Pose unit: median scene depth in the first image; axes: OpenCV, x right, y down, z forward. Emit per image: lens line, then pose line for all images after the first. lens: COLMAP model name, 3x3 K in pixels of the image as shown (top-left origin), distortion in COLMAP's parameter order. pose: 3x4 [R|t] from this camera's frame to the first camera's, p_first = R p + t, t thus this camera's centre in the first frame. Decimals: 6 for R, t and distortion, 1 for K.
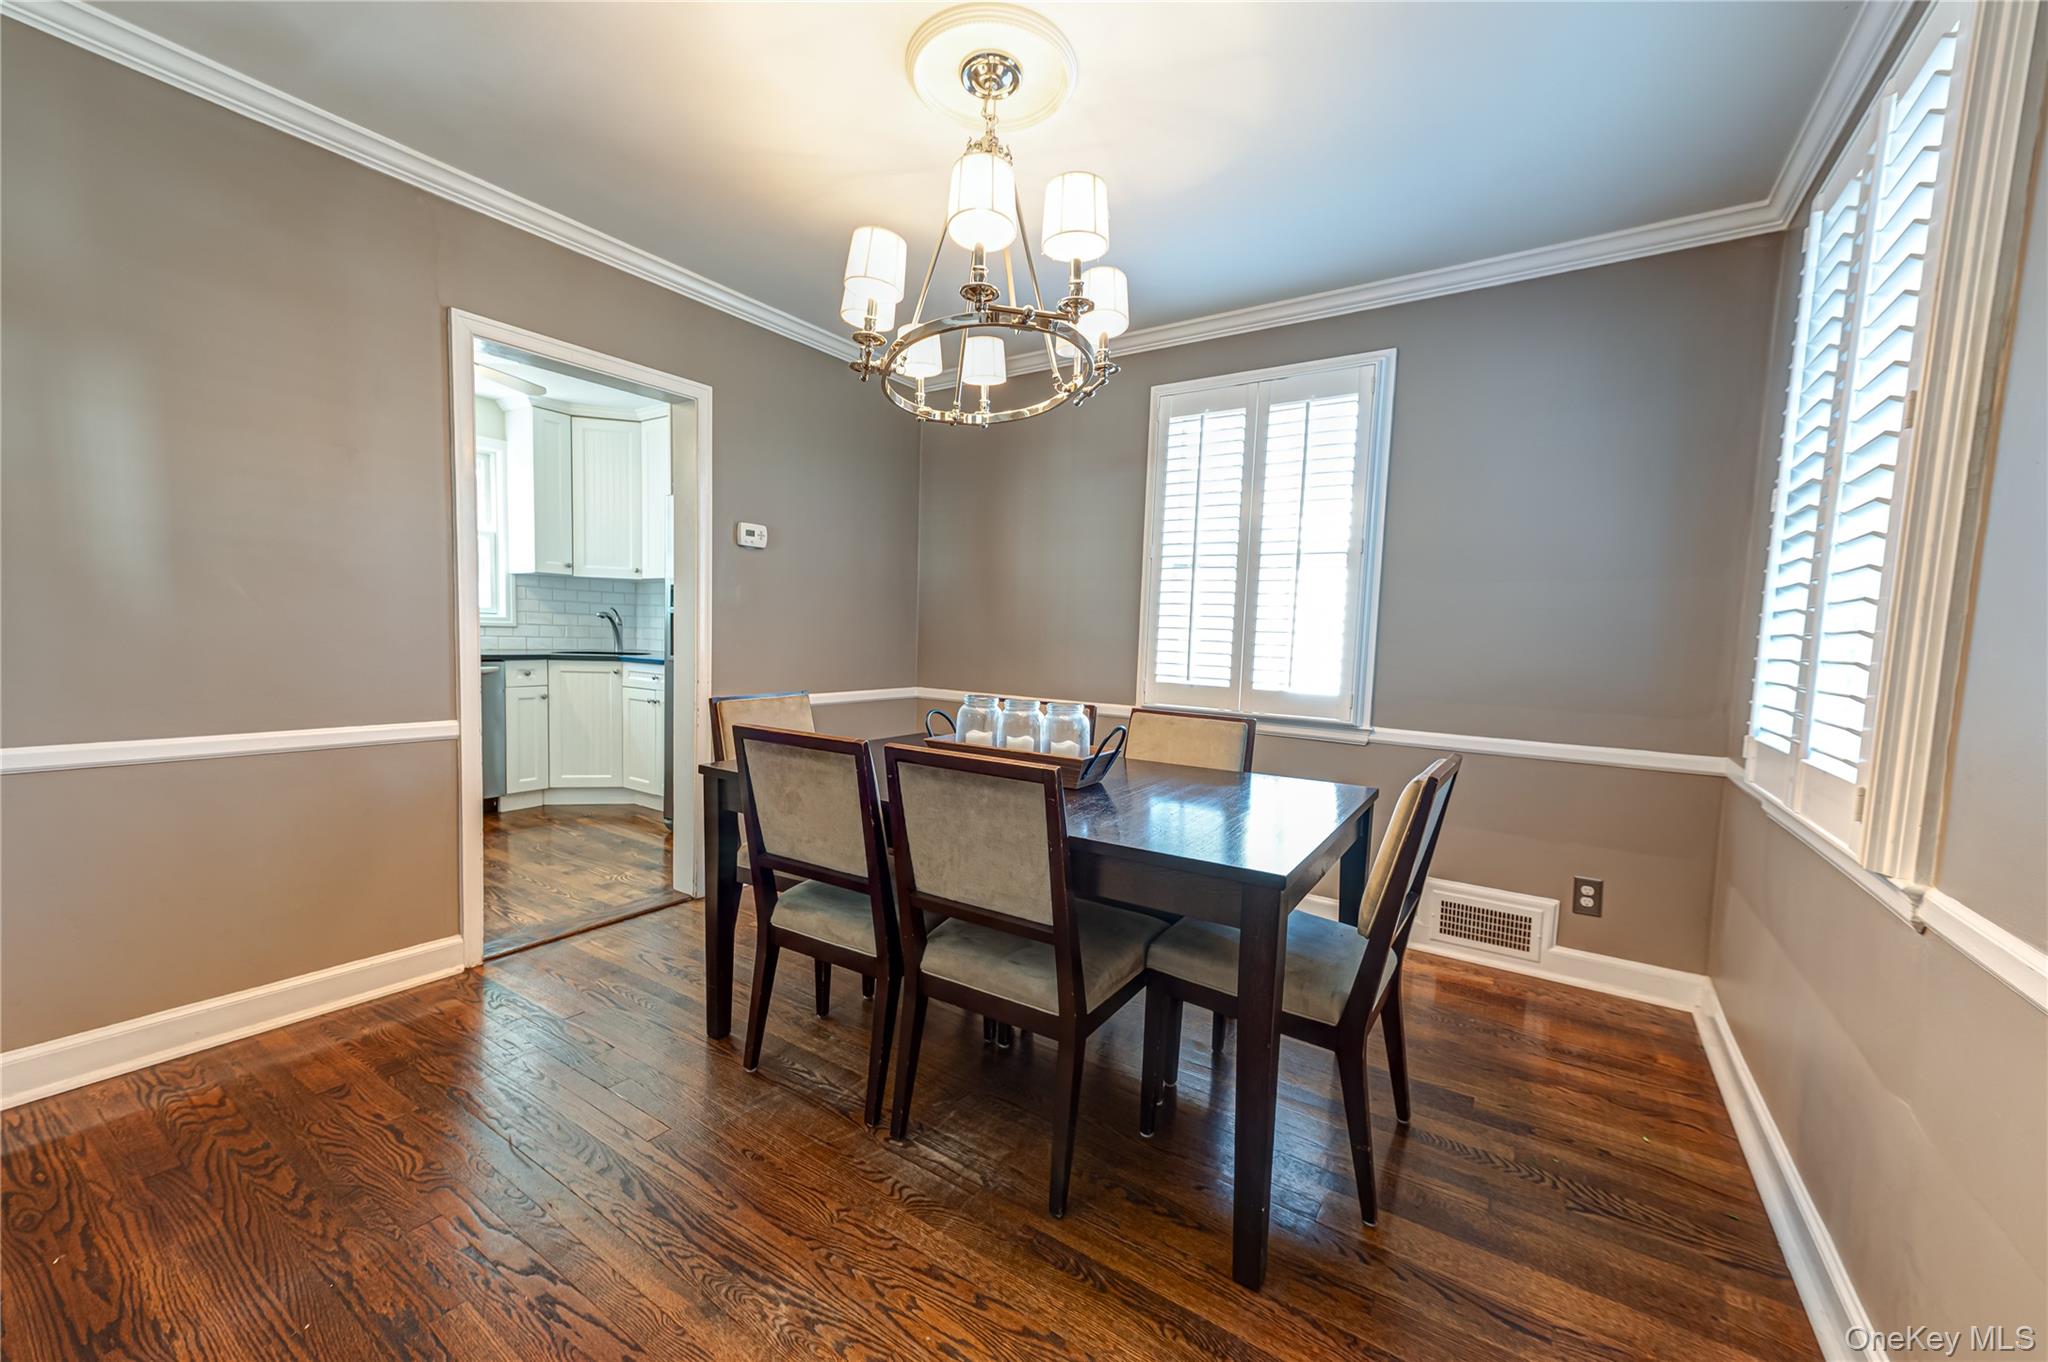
lens RADIAL K [[795.2, 0, 1019.7], [0, 795.2, 692.5], [0, 0, 1]] dist [0.016439, -0.000157]
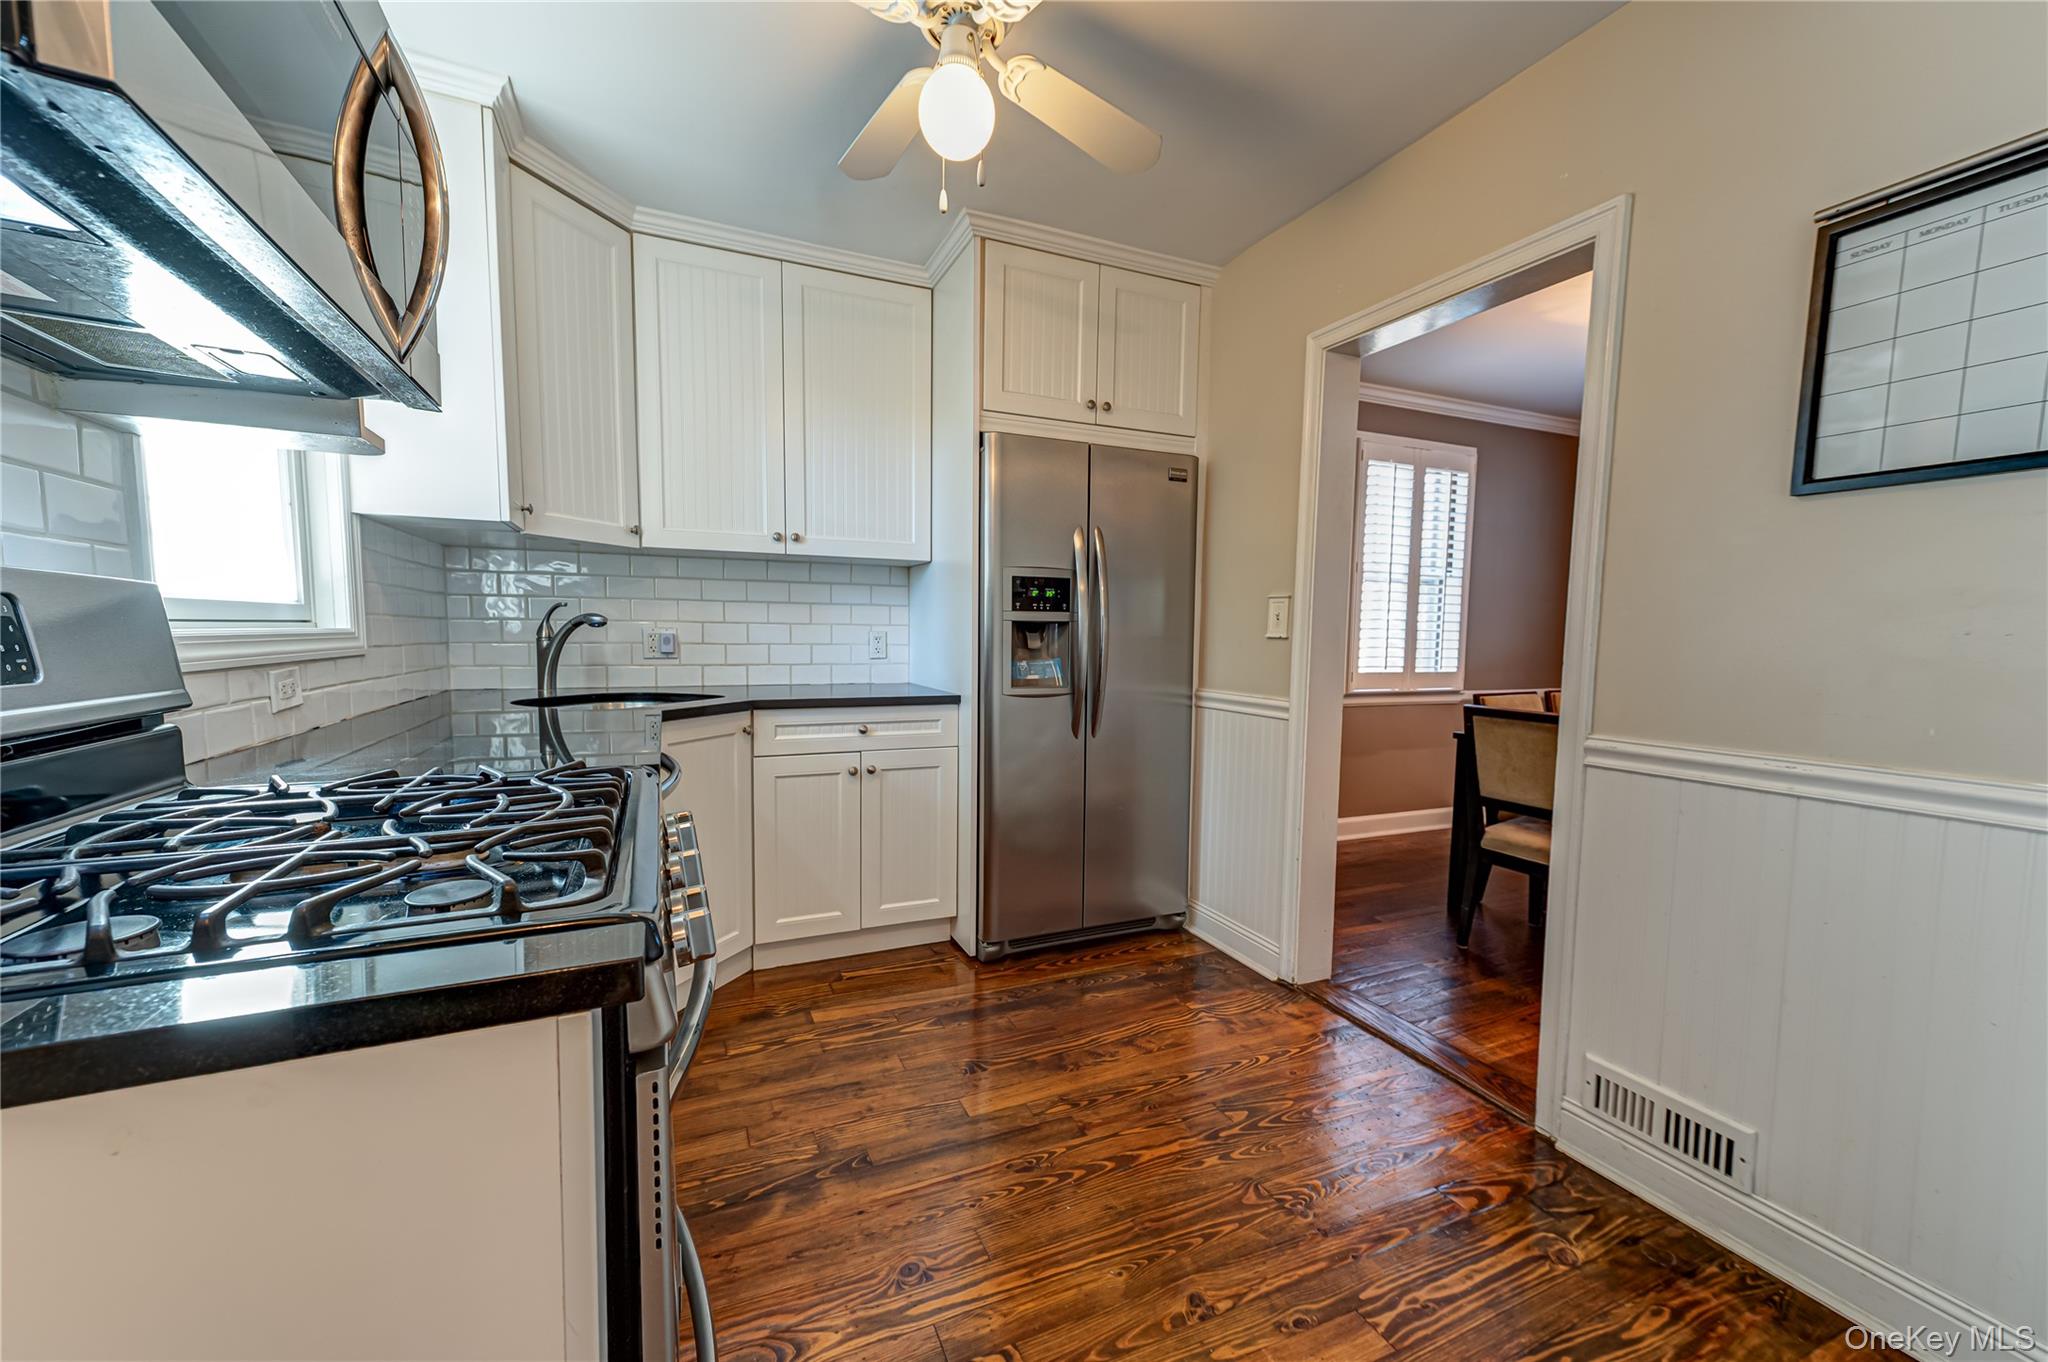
lens RADIAL K [[795.2, 0, 1019.7], [0, 795.2, 692.5], [0, 0, 1]] dist [0.016439, -0.000157]
pose [[0.534282, -0.092054, 0.840279, -0.805583], [0.068027, 0.995511, 0.065806, -0.069622], [-0.842564, 0.022003, 0.538146, 0.542087]]
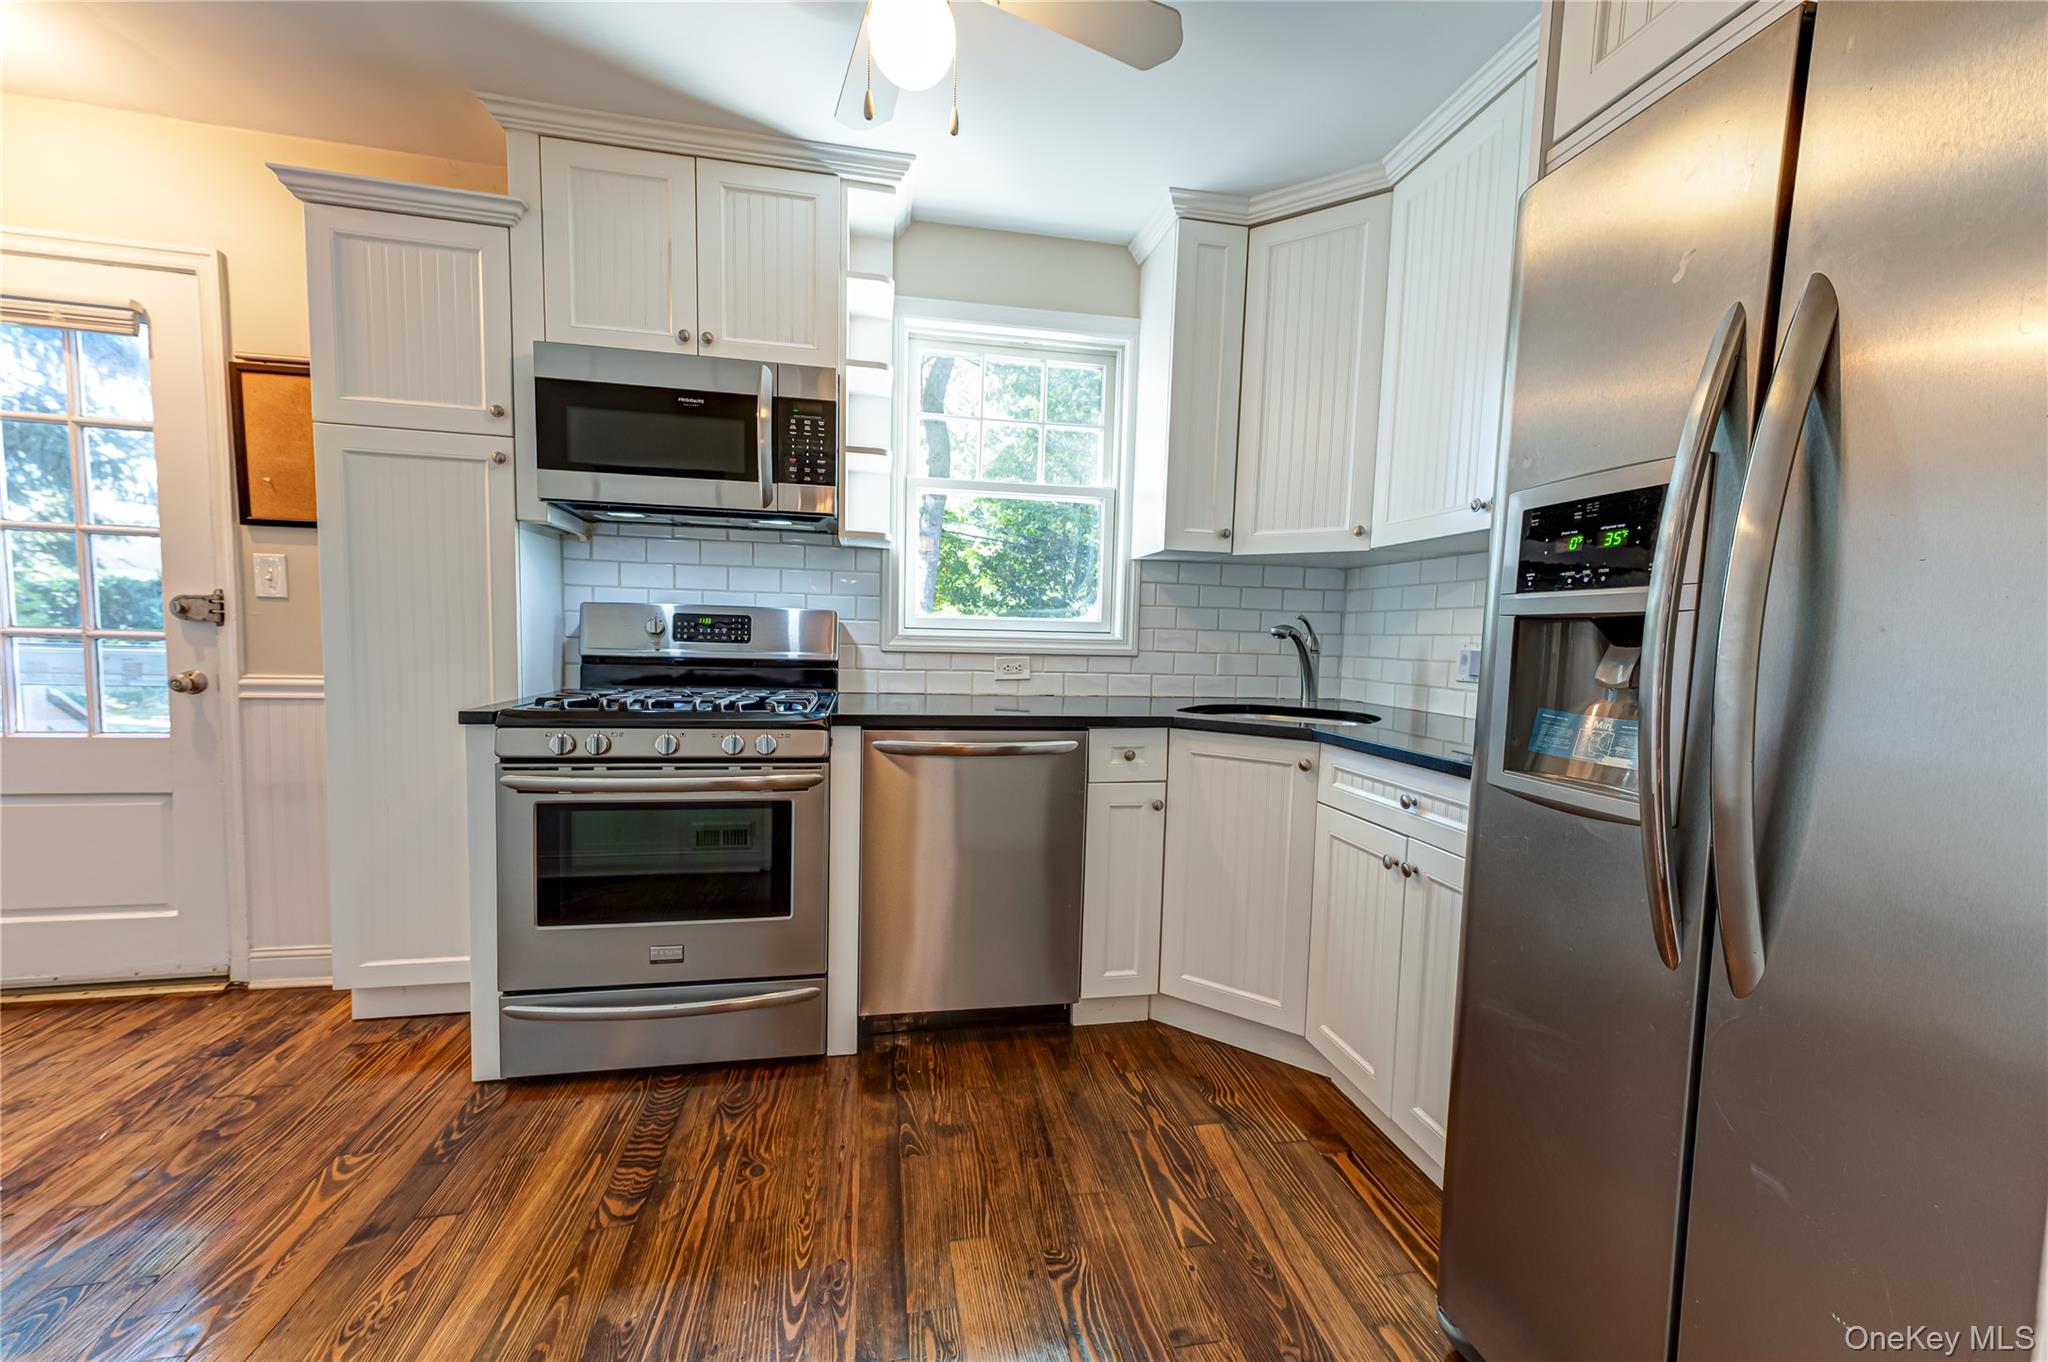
lens RADIAL K [[795.2, 0, 1019.7], [0, 795.2, 692.5], [0, 0, 1]] dist [0.016439, -0.000157]
pose [[0.697955, 0.039016, -0.715078, -0.297065], [-0.056458, 0.998405, -0.000632, -0.052946], [0.713912, 0.040812, 0.699045, 0.570569]]
